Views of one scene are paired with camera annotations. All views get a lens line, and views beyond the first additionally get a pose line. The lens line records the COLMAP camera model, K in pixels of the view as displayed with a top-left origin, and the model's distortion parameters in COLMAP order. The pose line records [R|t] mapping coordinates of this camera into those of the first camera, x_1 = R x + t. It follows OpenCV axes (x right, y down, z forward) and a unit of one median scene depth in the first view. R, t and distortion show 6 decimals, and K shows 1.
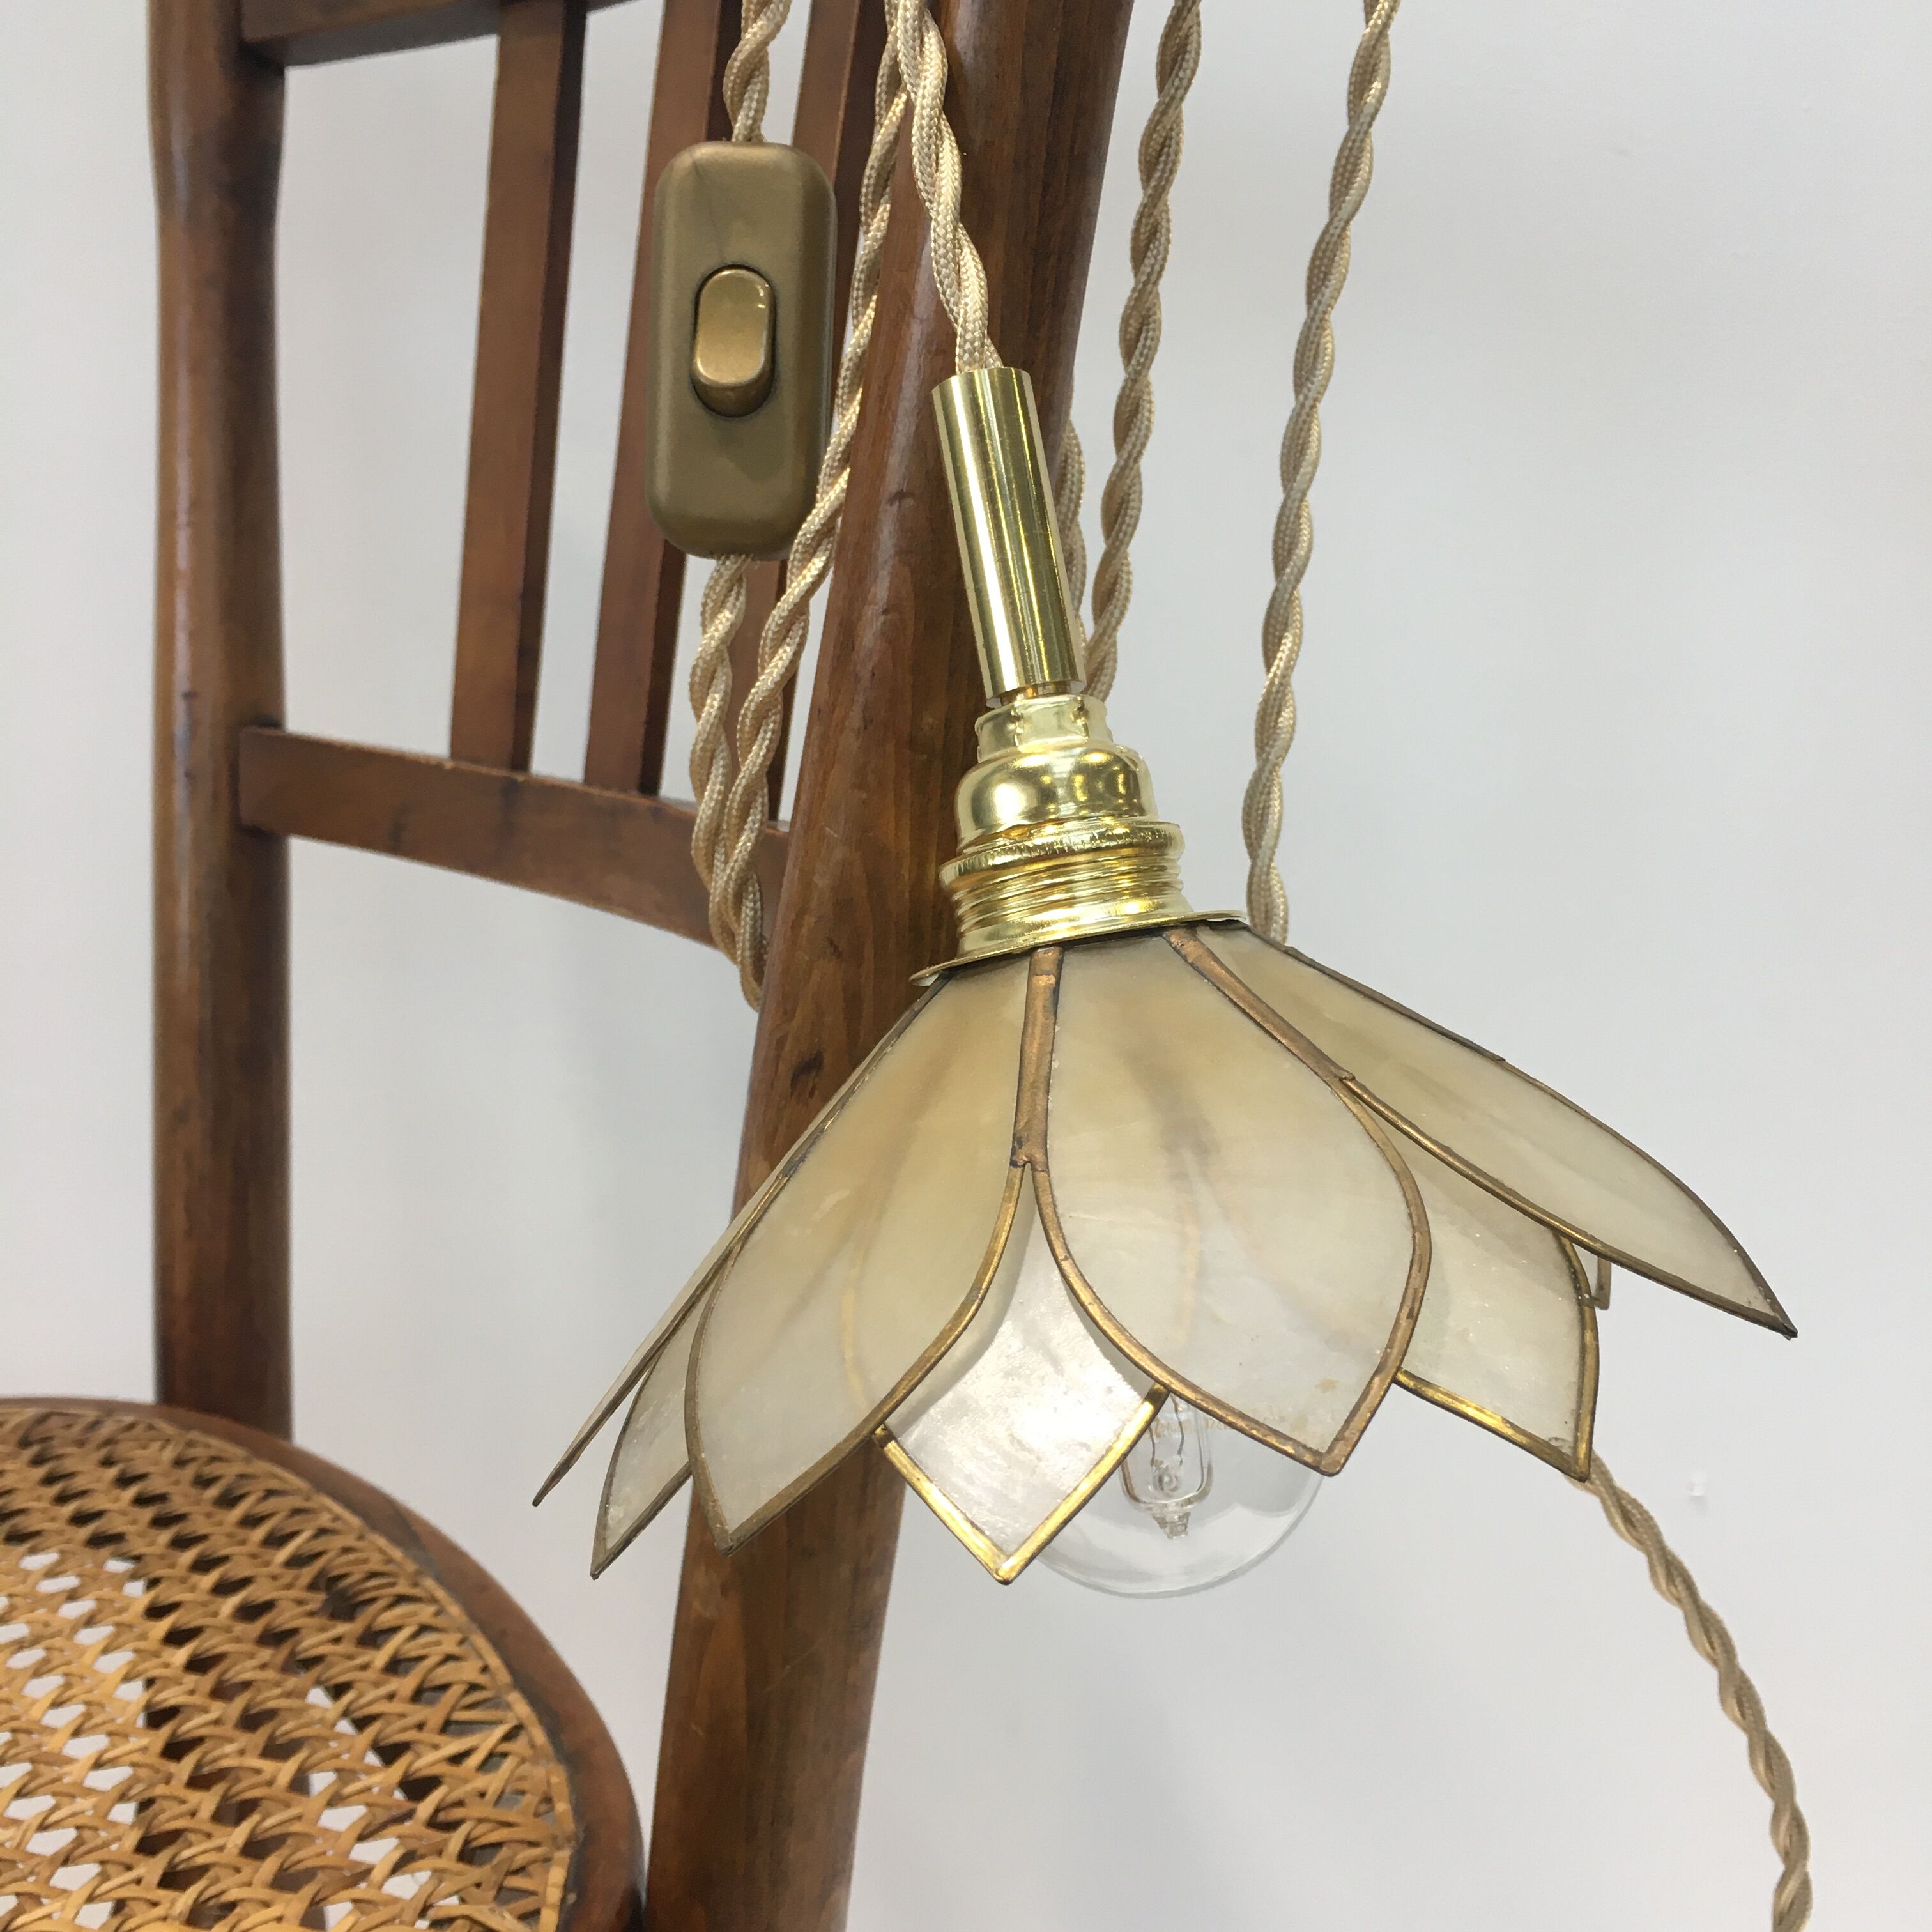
lens RADIAL K [[2256.3, 0, 966.0], [0, 2256.3, 966.0], [0, 0, 1]] dist [0.099311, -0.176489]
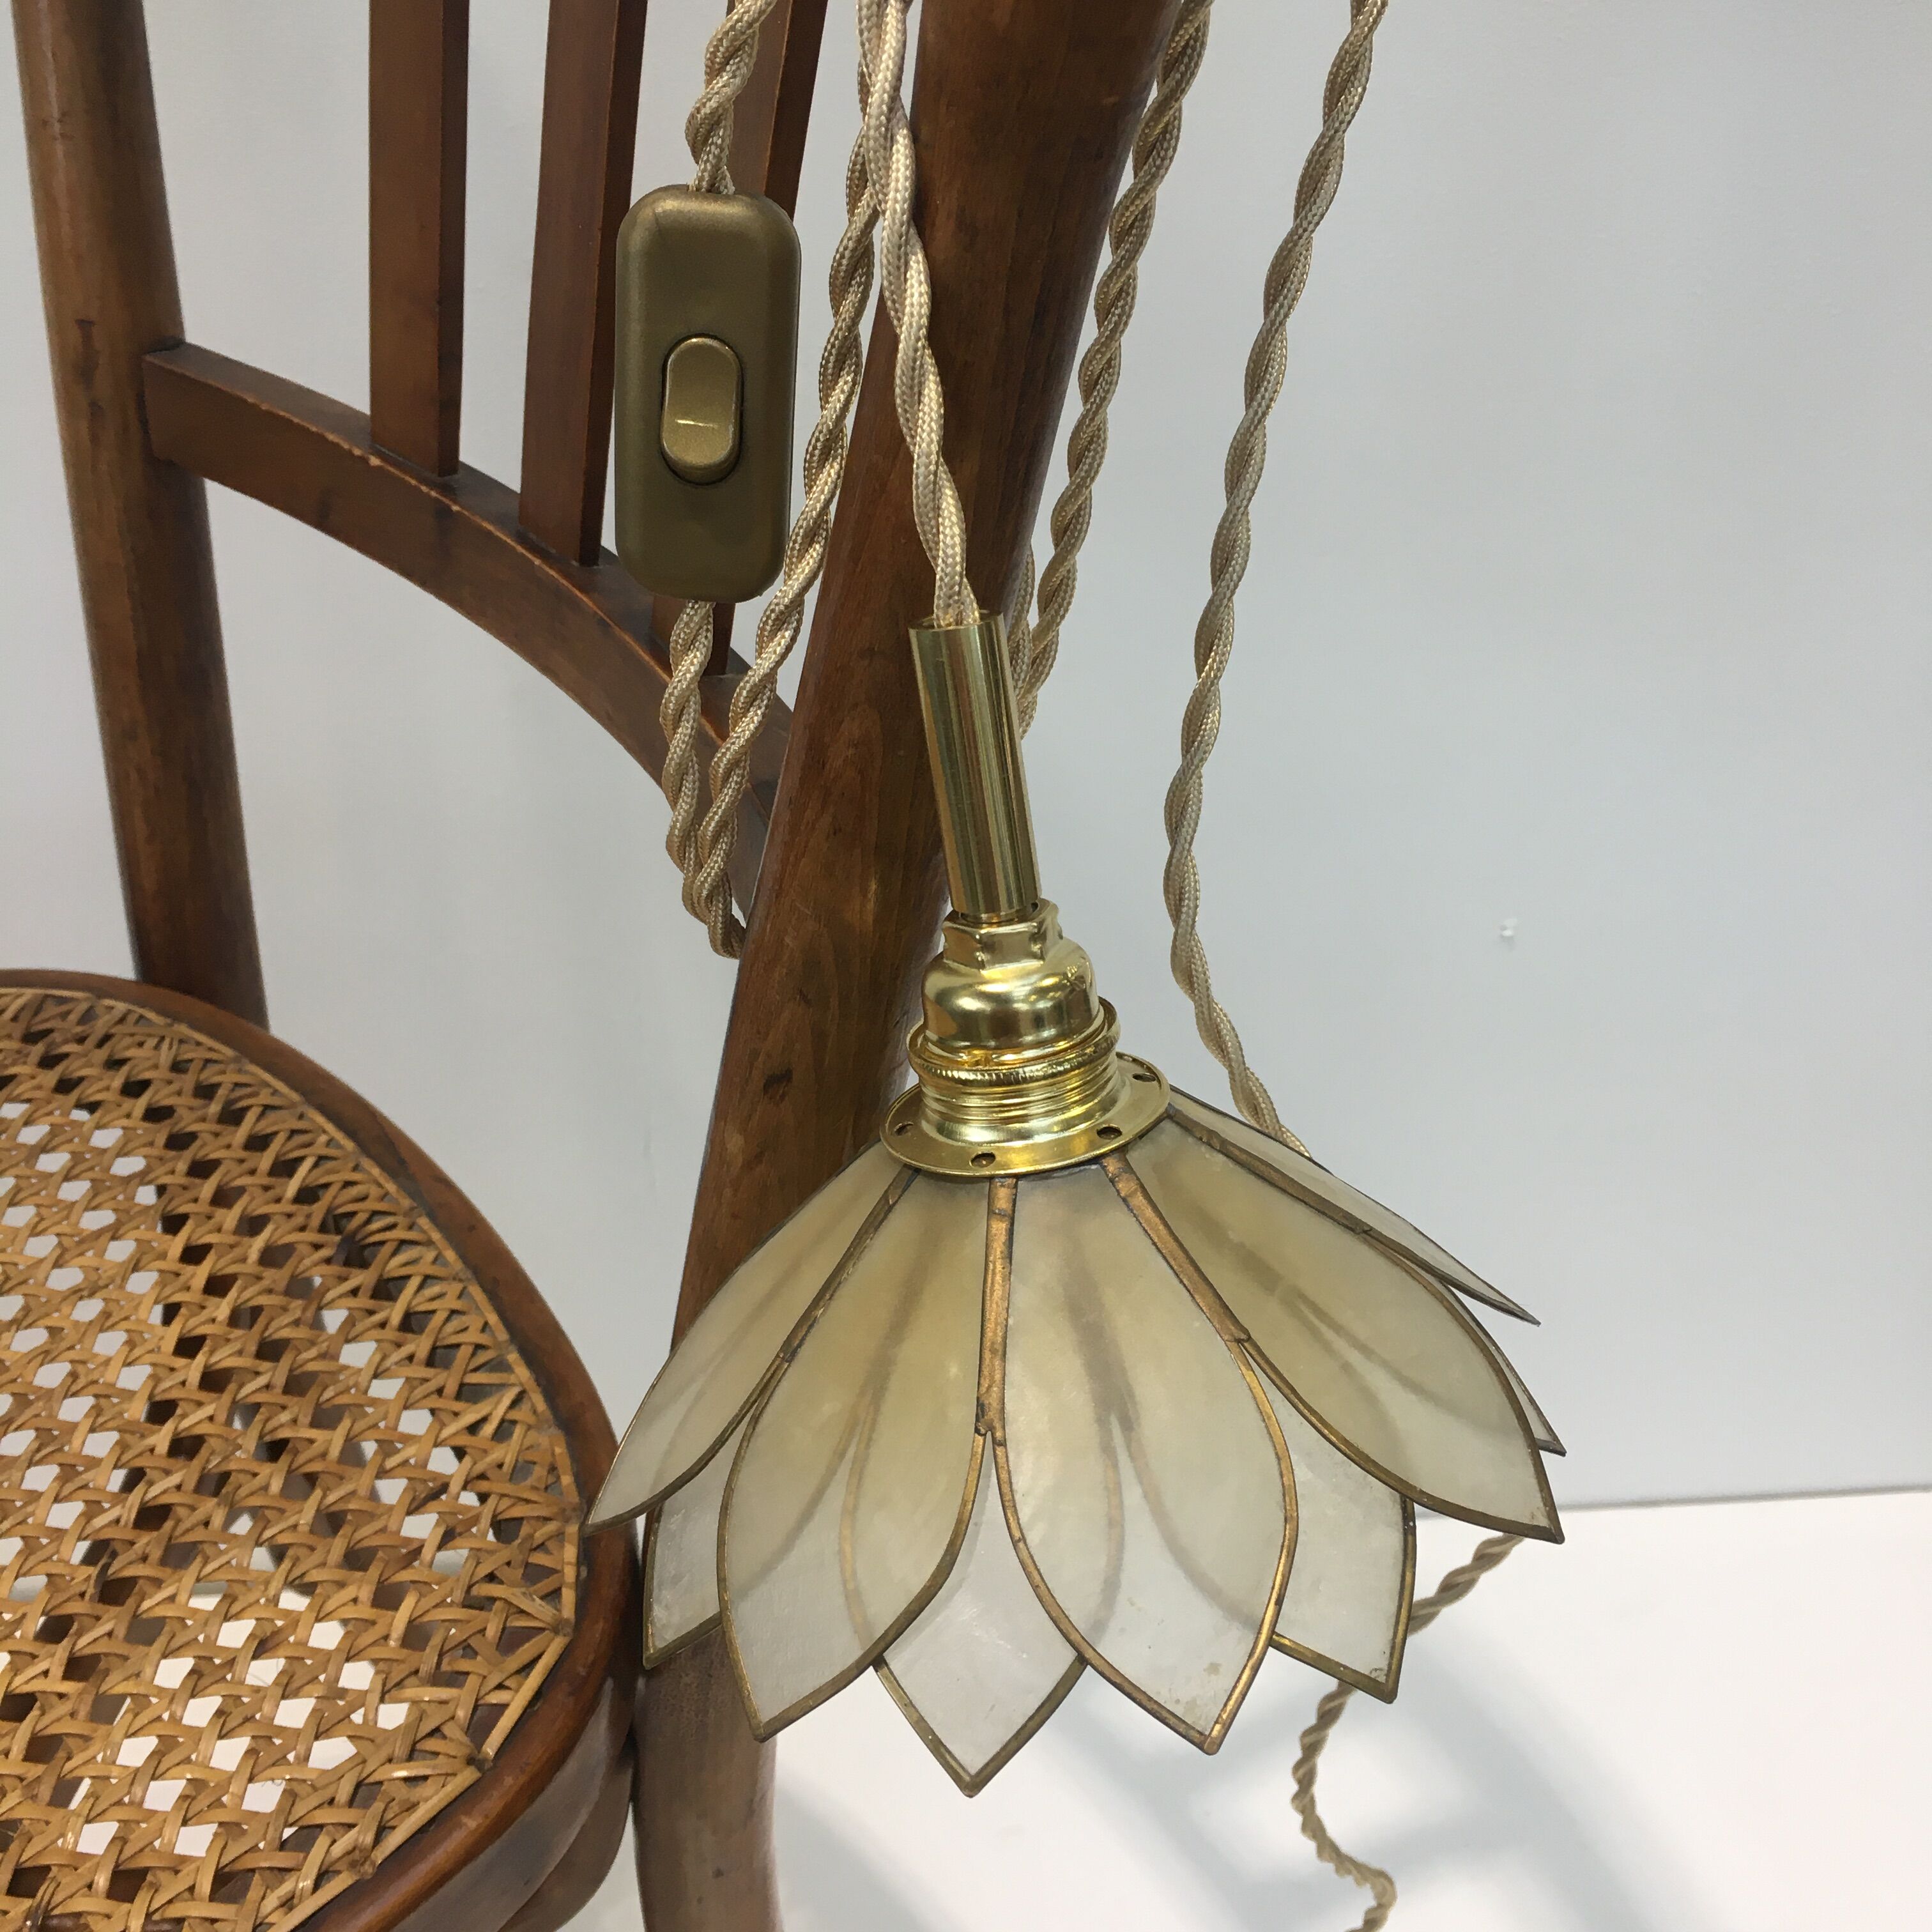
lens RADIAL K [[2256.3, 0, 966.0], [0, 2256.3, 966.0], [0, 0, 1]] dist [0.099311, -0.176489]
pose [[0.997753, 0.007017, 0.066631, -0.043279], [-0.034239, 0.908233, 0.417061, -0.410555], [-0.057590, -0.418406, 0.906433, -0.022691]]
